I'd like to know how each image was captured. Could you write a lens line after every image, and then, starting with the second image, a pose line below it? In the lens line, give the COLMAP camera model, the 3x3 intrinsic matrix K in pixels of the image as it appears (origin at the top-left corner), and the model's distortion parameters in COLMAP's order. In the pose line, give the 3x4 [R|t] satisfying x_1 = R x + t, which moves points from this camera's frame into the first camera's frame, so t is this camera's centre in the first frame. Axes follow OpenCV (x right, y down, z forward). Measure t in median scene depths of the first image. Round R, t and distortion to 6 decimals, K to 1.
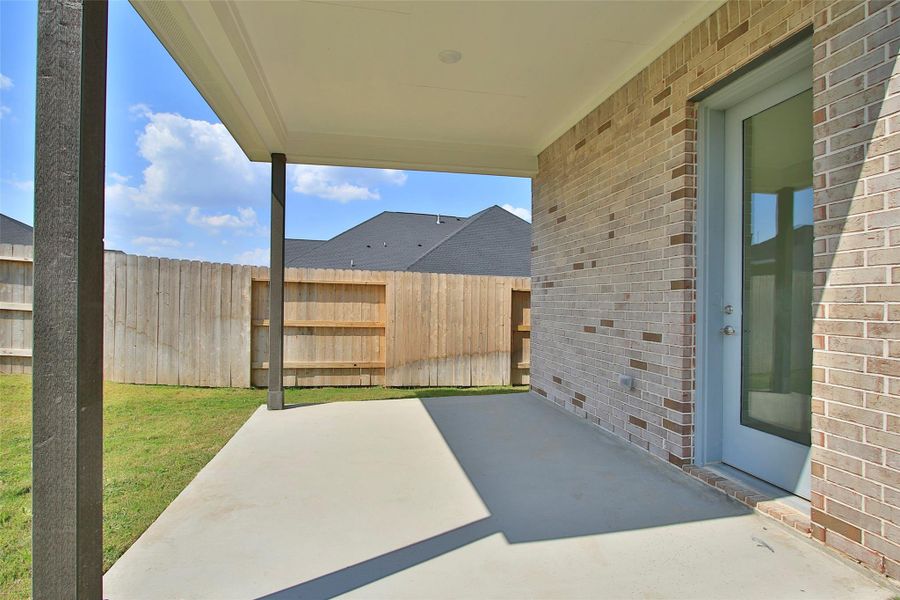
lens RADIAL K [[451.1, 0, 450.0], [0, 451.1, 300.0], [0, 0, 1]] dist [-0.019184, 0.000049]
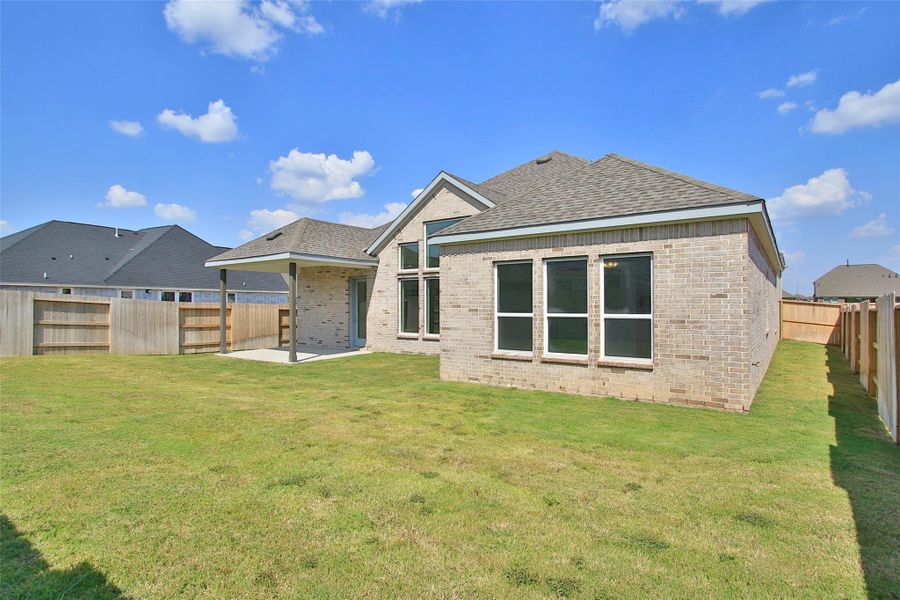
lens RADIAL K [[484.8, 0, 447.3], [0, 484.8, 300.8], [0, 0, 1]] dist [0.001466, 0.000357]
pose [[0.729793, -0.005814, 0.683643, -1.026713], [0.003702, 0.999983, 0.004552, -0.079258], [-0.683658, -0.000791, 0.729802, -1.608099]]
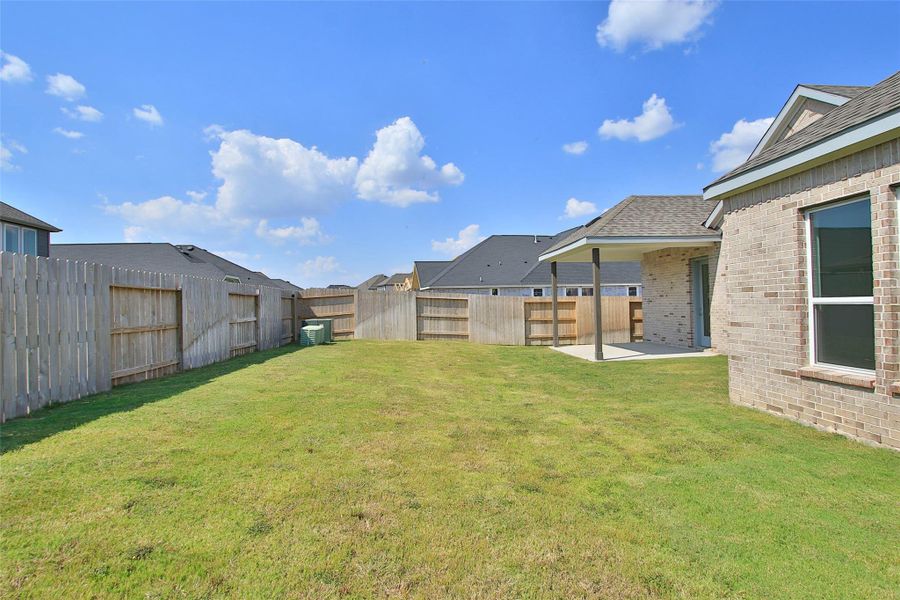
lens RADIAL K [[484.8, 0, 447.3], [0, 484.8, 300.8], [0, 0, 1]] dist [0.001466, 0.000357]
pose [[0.992094, -0.037097, -0.119890, -0.484402], [0.036985, 0.999311, -0.003163, -0.053485], [0.119925, -0.001296, 0.992782, -1.550197]]
